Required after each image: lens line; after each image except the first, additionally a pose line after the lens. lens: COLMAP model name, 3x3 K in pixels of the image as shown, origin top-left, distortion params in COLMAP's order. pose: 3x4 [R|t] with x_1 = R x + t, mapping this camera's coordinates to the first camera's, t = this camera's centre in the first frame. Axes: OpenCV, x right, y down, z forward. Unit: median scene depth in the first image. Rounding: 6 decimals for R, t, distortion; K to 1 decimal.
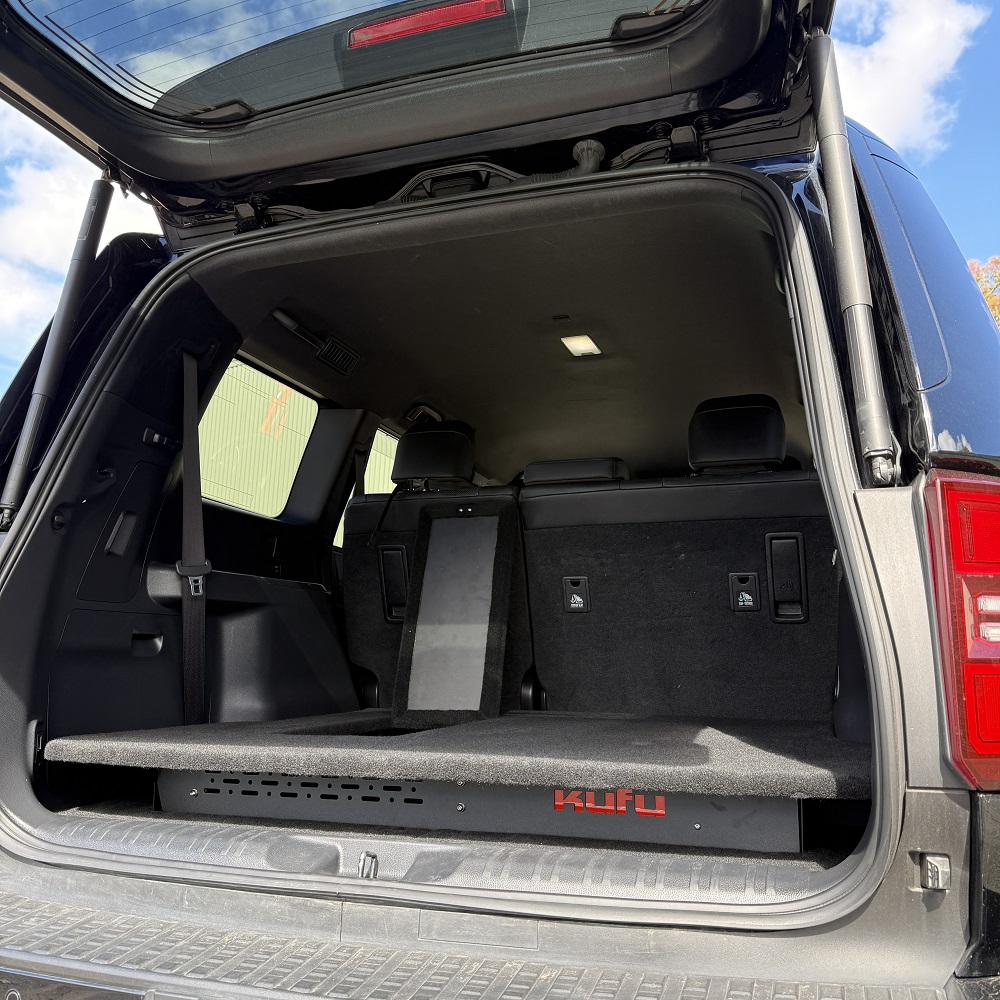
lens RADIAL K [[929.2, 0, 502.0], [0, 929.2, 505.2], [0, 0, 1]] dist [0.095906, -0.131415]
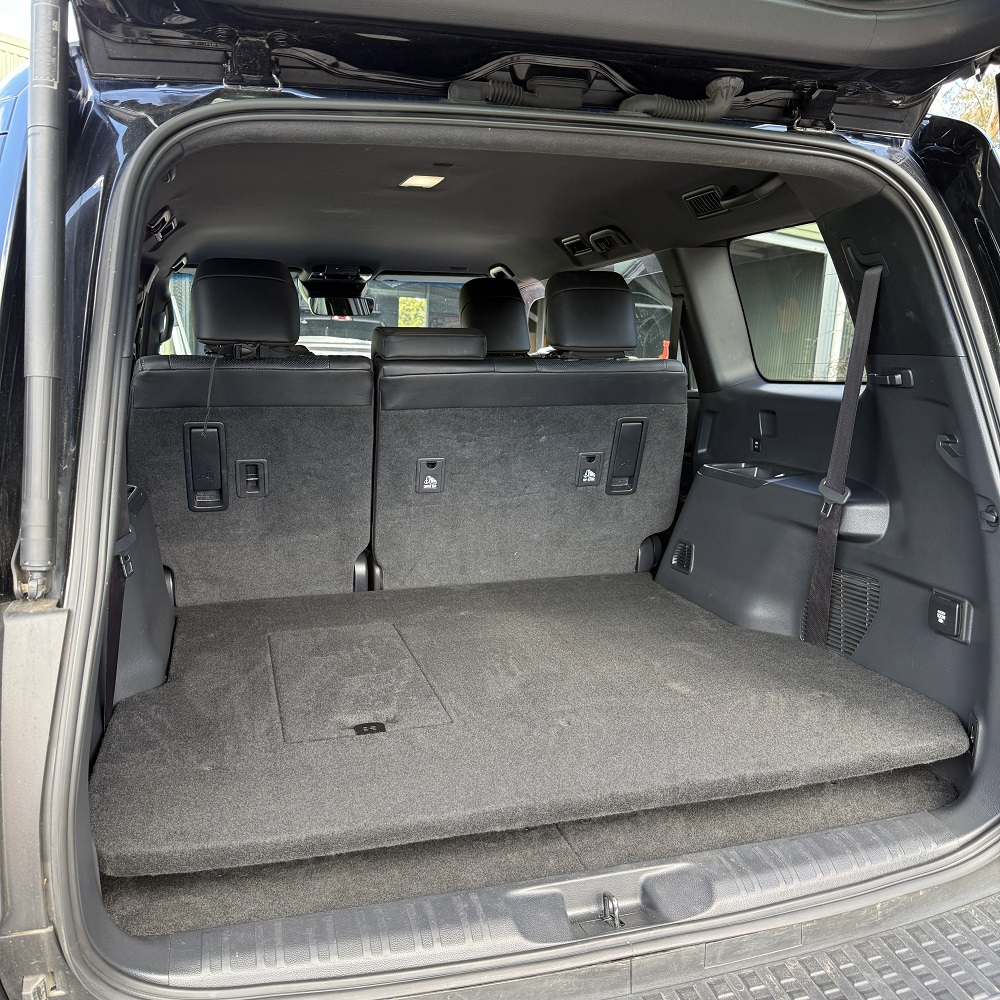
lens RADIAL K [[929.2, 0, 502.0], [0, 929.2, 505.2], [0, 0, 1]] dist [0.095906, -0.131415]
pose [[0.815379, -0.101431, 0.569973, -0.417245], [-0.091258, 0.949704, 0.299557, -0.171539], [-0.571690, -0.296267, 0.765112, 0.230417]]
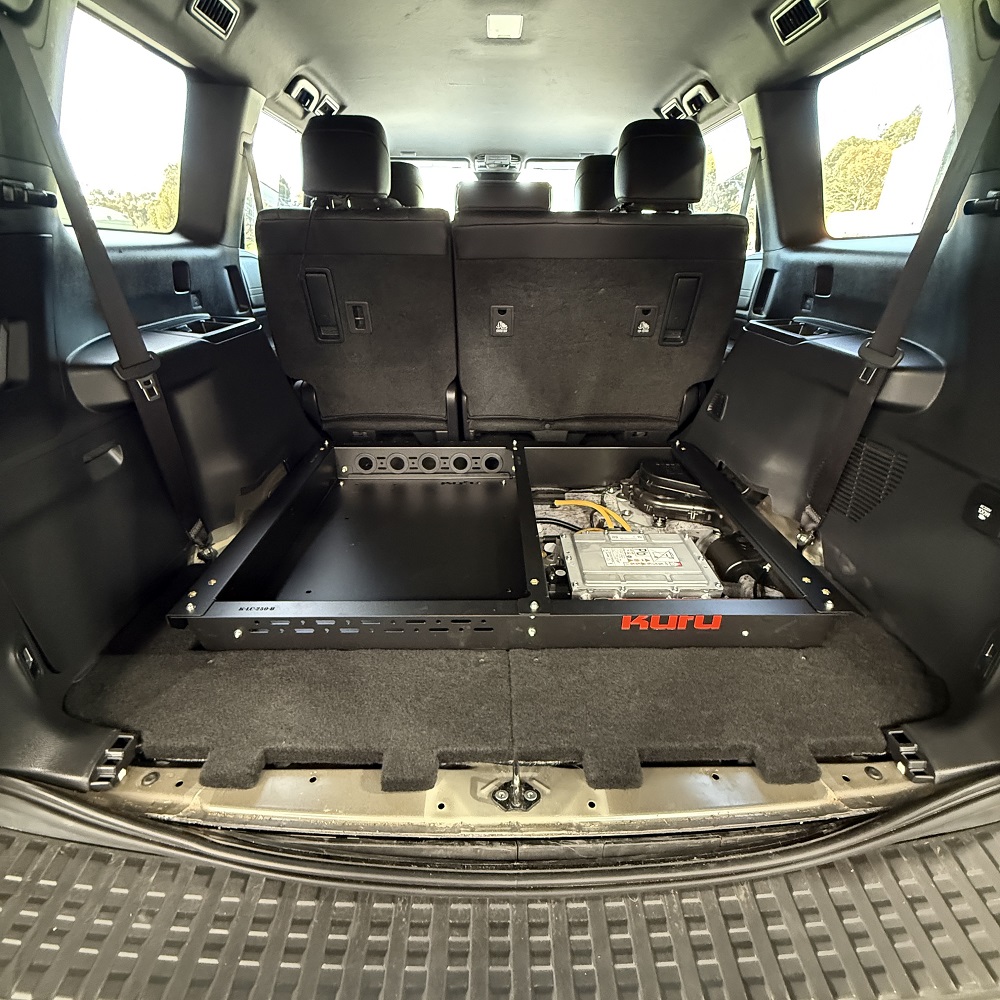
lens RADIAL K [[528.8, 0, 499.7], [0, 528.8, 495.2], [0, 0, 1]] dist [-0.003894, -0.000575]
pose [[0.940485, -0.146094, 0.306830, -0.155057], [-0.055681, 0.824432, 0.563215, -0.094219], [-0.335243, -0.546780, 0.767231, 0.405322]]
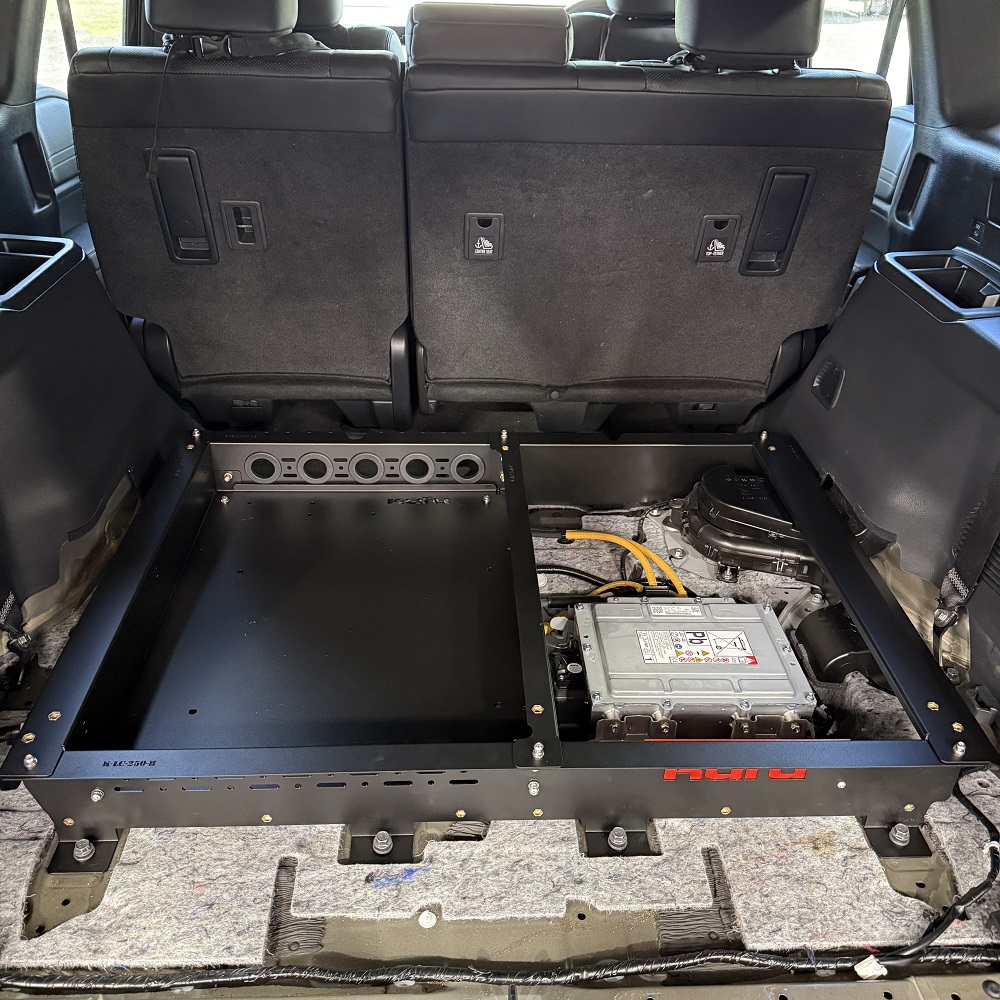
lens RADIAL K [[925.5, 0, 501.3], [0, 925.5, 504.6], [0, 0, 1]] dist [0.175350, -0.374241]
pose [[0.928557, -0.176190, 0.326709, -0.174271], [-0.083506, 0.758450, 0.646359, -0.208611], [-0.361675, -0.627463, 0.689551, 0.407345]]
